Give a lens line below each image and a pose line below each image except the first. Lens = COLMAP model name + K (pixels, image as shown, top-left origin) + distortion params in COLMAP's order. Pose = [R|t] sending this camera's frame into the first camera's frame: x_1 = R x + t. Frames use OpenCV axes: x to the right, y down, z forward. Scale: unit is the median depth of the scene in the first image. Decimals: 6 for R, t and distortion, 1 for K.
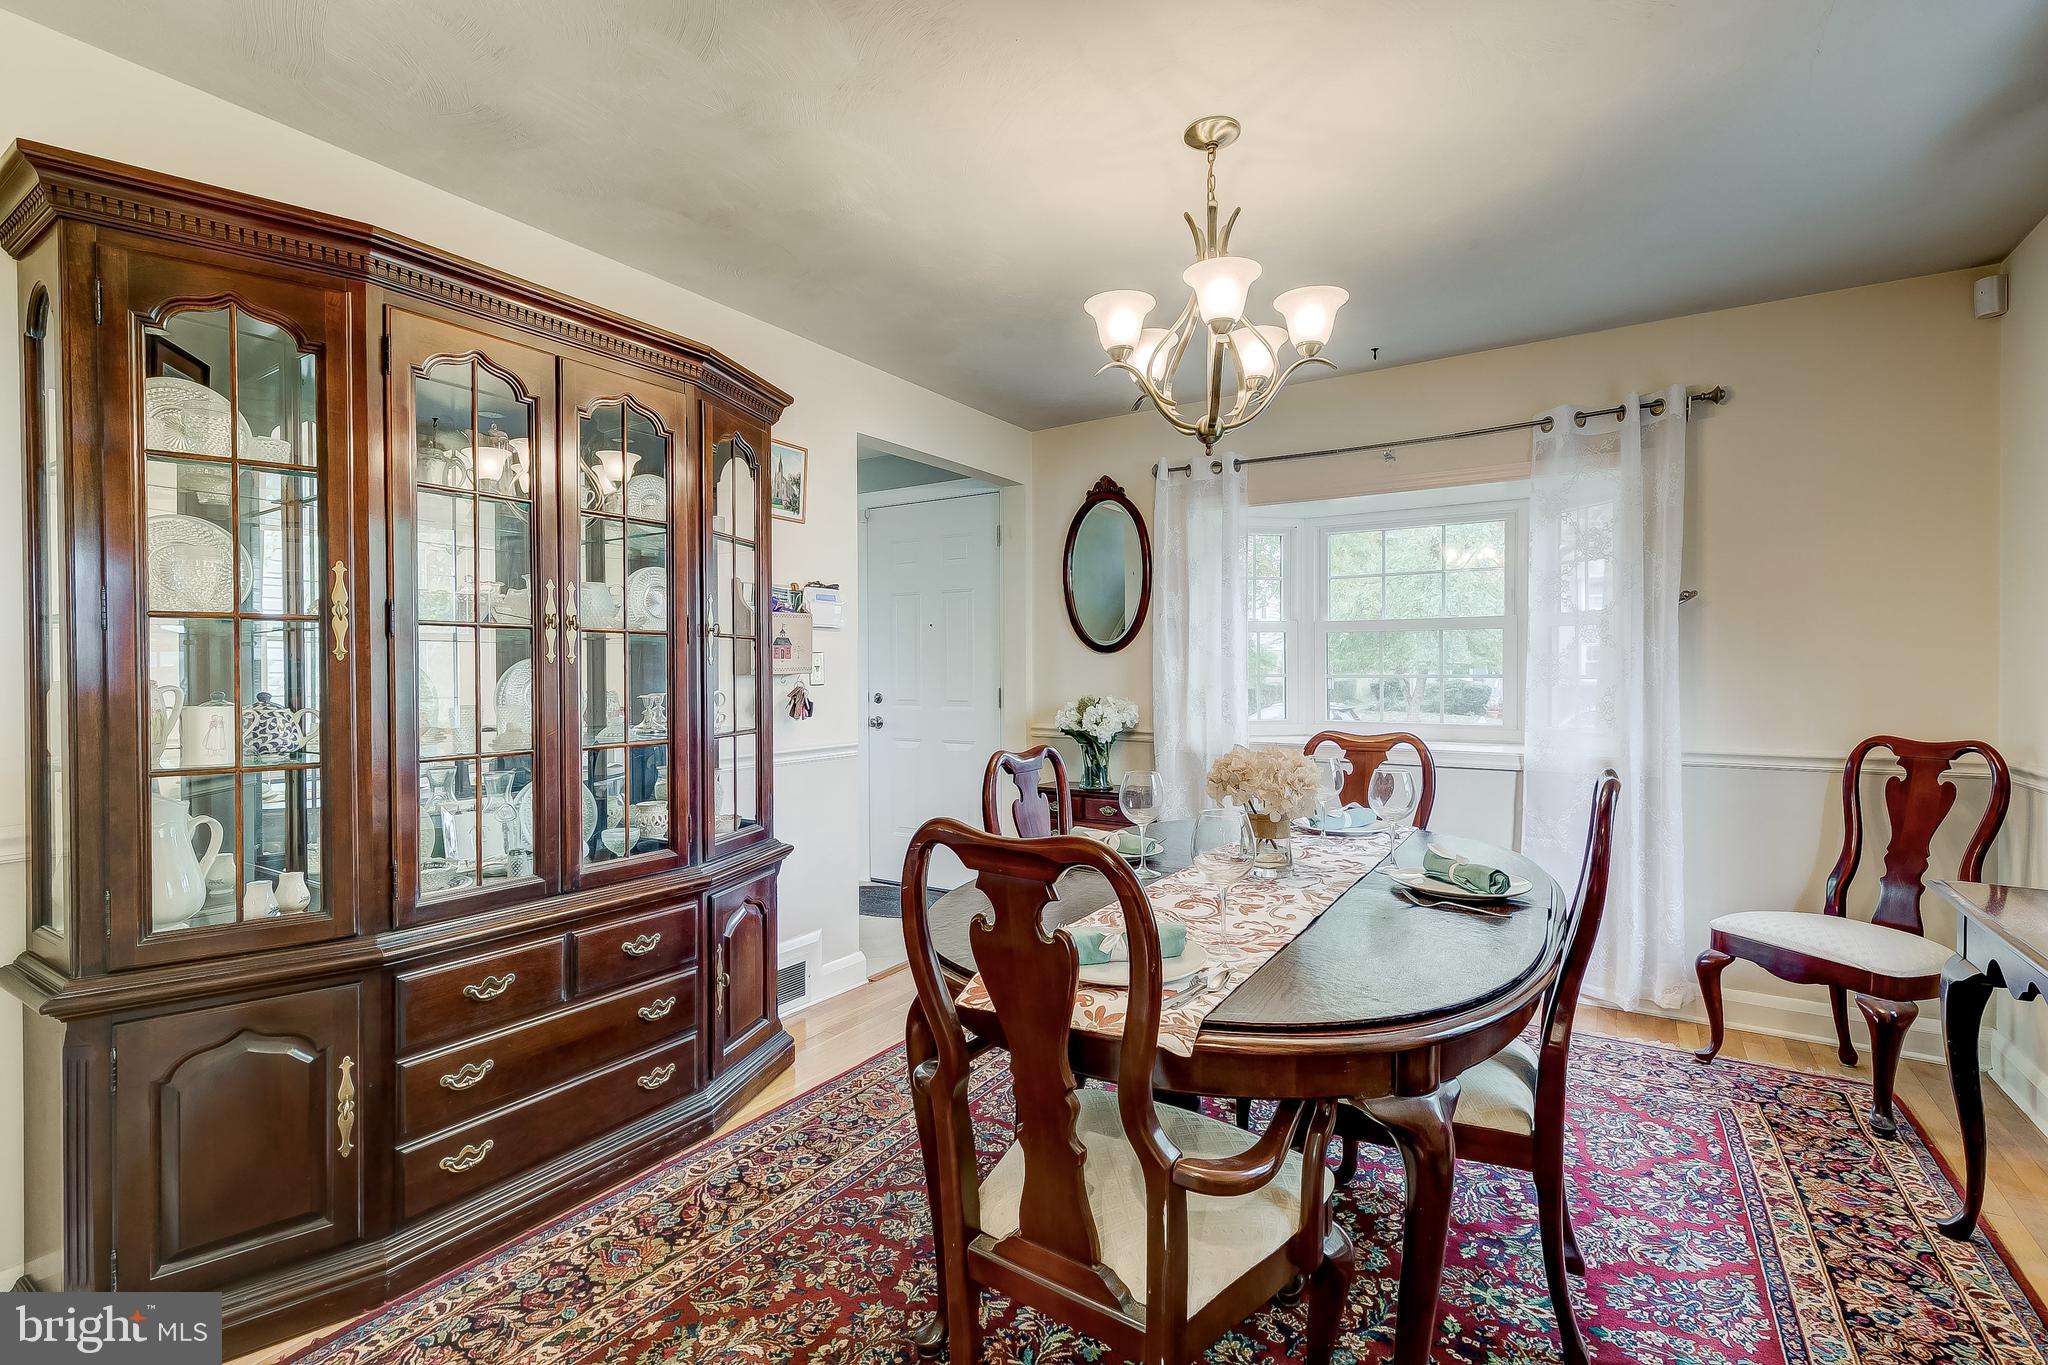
lens RADIAL K [[900.4, 0, 1029.8], [0, 900.4, 679.5], [0, 0, 1]] dist [-0.003101, -0.000279]
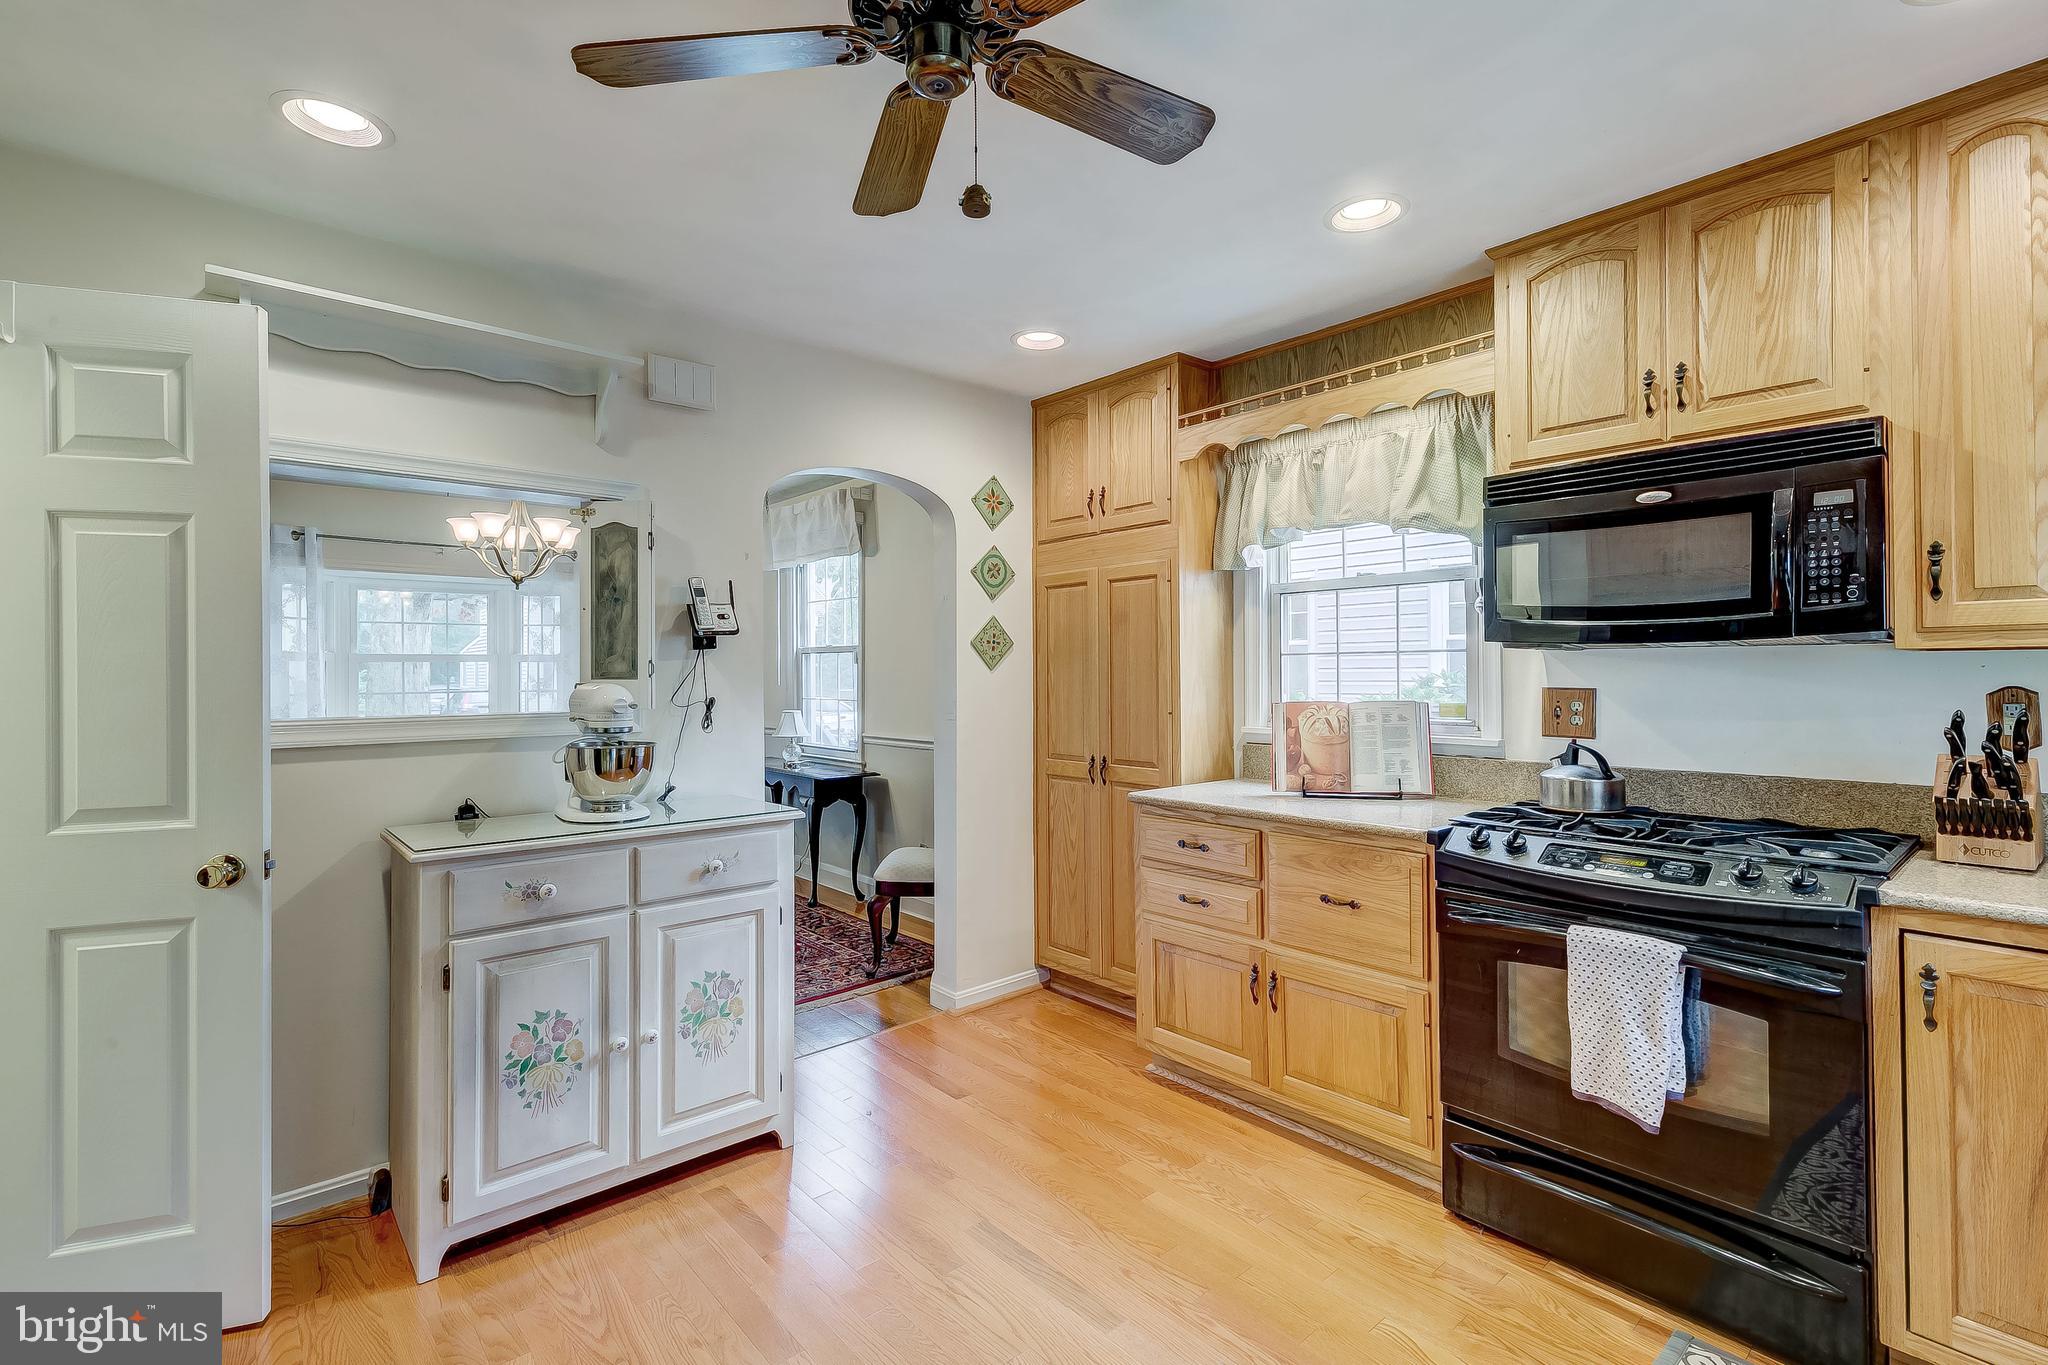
lens RADIAL K [[925.6, 0, 1015.7], [0, 925.6, 670.2], [0, 0, 1]] dist [0.001703, 0.000227]
pose [[0.273143, 0.005509, 0.961958, -1.158136], [0.018779, 0.999762, -0.011058, -0.007668], [-0.961790, 0.021085, 0.272975, -0.531329]]
